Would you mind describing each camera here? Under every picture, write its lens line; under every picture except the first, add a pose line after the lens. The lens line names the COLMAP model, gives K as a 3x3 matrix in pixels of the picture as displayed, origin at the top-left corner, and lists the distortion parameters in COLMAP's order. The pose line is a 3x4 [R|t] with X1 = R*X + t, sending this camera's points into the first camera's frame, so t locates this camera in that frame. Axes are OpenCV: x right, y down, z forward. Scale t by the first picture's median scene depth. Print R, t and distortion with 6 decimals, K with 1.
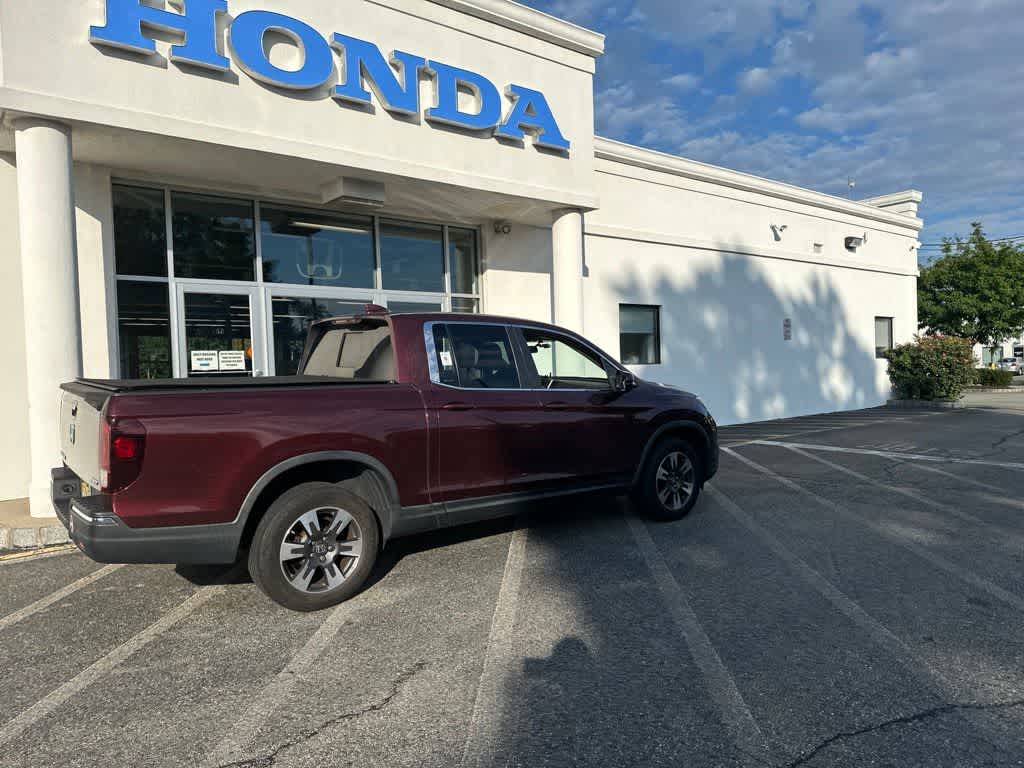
lens RADIAL K [[722.0, 0, 512.0], [0, 722.0, 384.0], [0, 0, 1]] dist [0.096828, -0.163389]
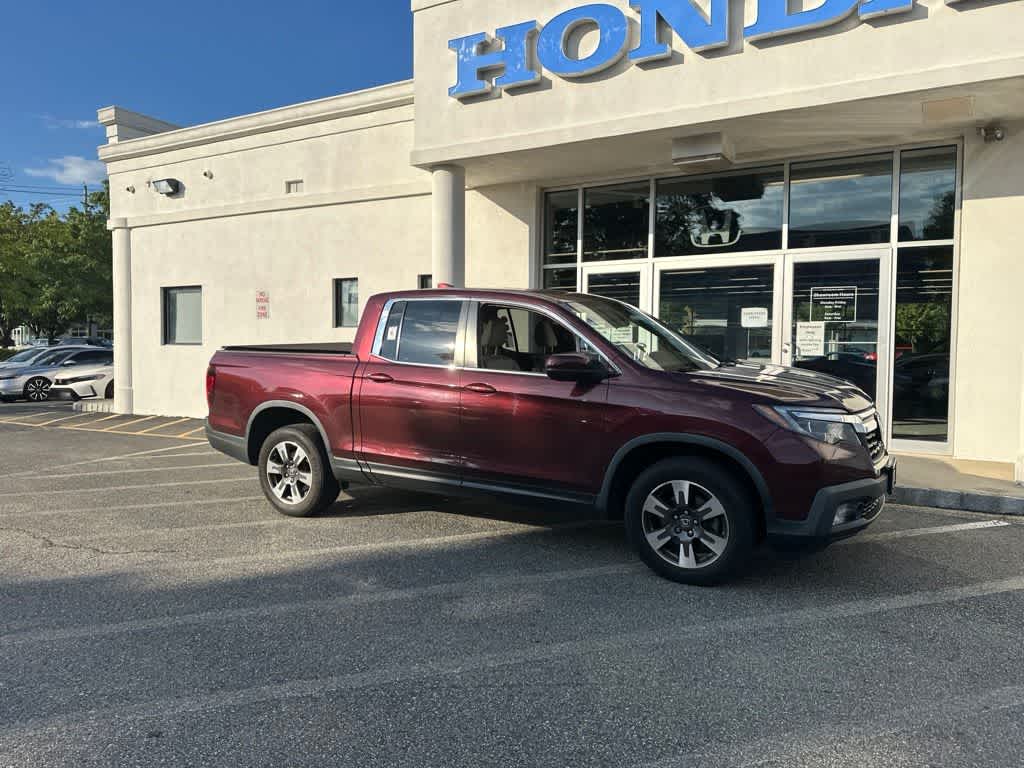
lens RADIAL K [[710.0, 0, 509.2], [0, 710.0, 378.4], [0, 0, 1]] dist [0.086522, -0.136486]
pose [[0.355310, 0.072647, -0.931921, 0.576132], [-0.038222, 0.997271, 0.063168, -0.025122], [0.933967, 0.013176, 0.357117, 0.466616]]
